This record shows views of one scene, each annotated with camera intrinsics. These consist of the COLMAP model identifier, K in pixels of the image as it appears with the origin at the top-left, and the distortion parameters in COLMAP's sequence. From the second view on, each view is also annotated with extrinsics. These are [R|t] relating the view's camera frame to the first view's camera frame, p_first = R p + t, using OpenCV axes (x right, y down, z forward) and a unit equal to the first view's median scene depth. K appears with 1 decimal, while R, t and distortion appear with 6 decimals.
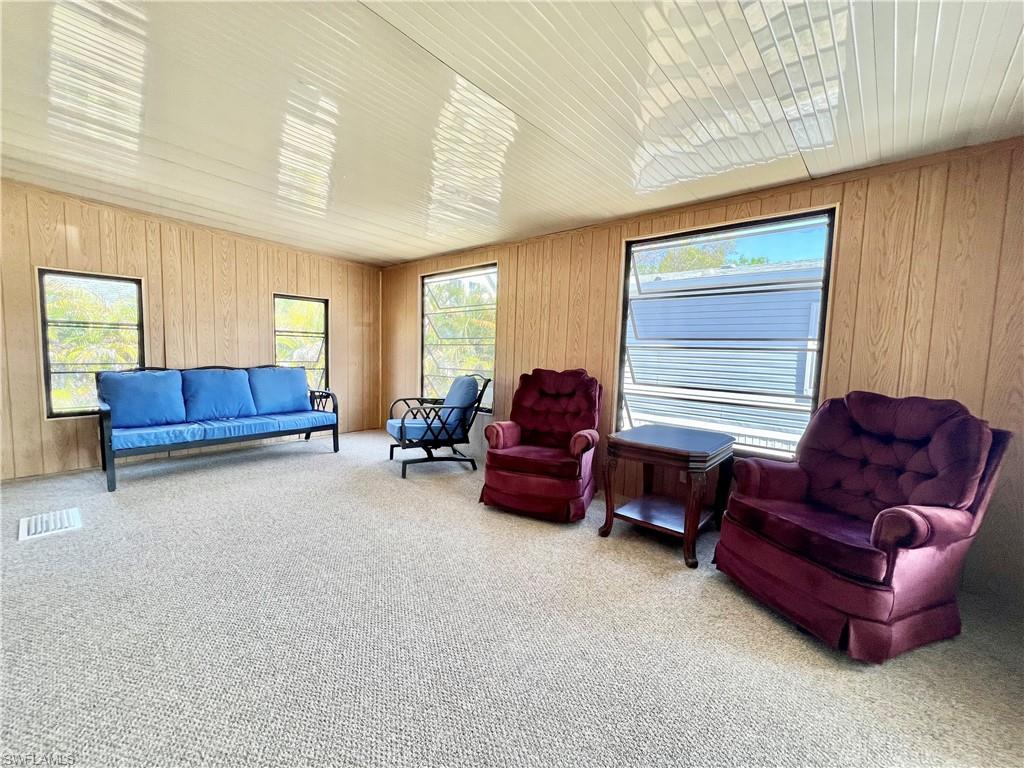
lens RADIAL K [[408.8, 0, 514.0], [0, 408.8, 387.6], [0, 0, 1]] dist [-0.002464, 0.000602]
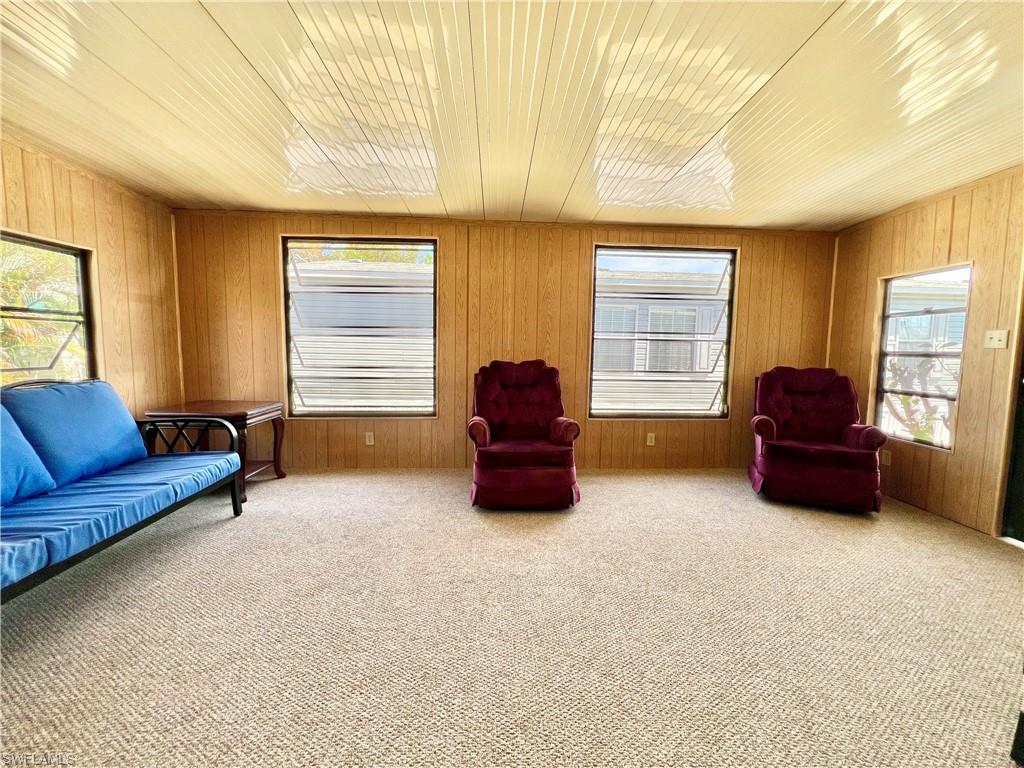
lens RADIAL K [[408.8, 0, 507.5], [0, 408.8, 380.7], [0, 0, 1]] dist [-0.002464, 0.000602]
pose [[0.705373, -0.080048, 0.704302, -0.621383], [0.069656, 0.996622, 0.043510, -0.042271], [-0.705406, 0.018368, 0.708566, 0.322818]]
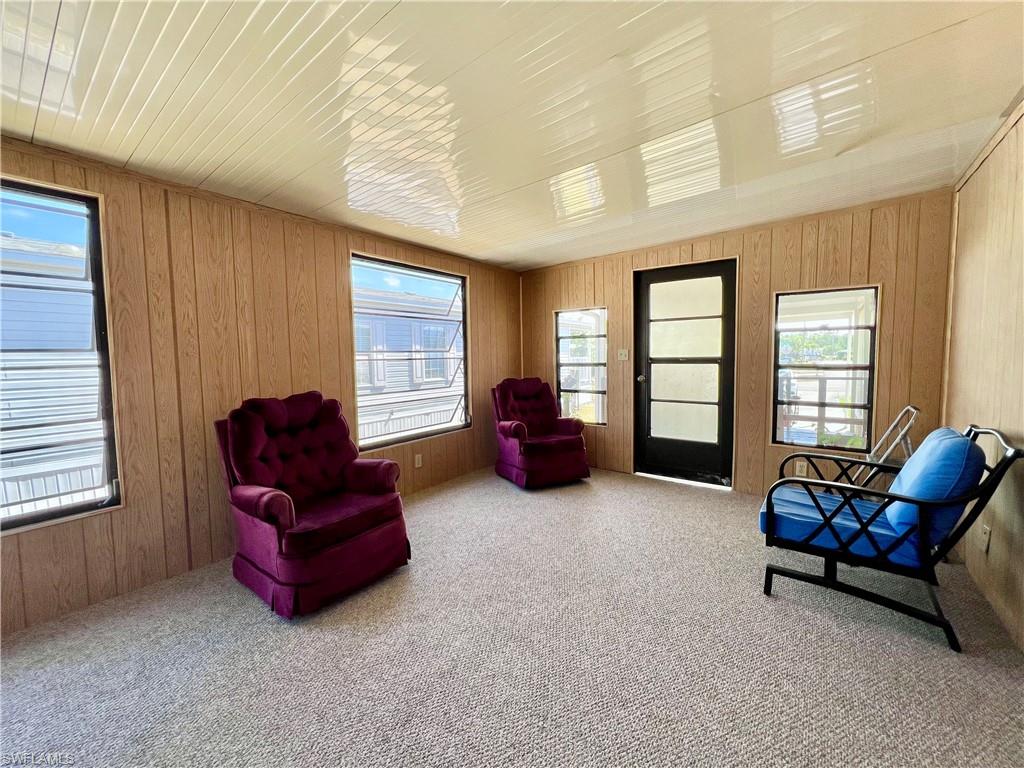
lens RADIAL K [[410.9, 0, 512.6], [0, 410.9, 381.1], [0, 0, 1]] dist [-0.004457, 0.001468]
pose [[-0.093275, -0.093420, 0.991248, -0.658148], [0.100059, 0.989669, 0.102686, -0.100771], [-0.990600, 0.108761, -0.082964, 0.637434]]
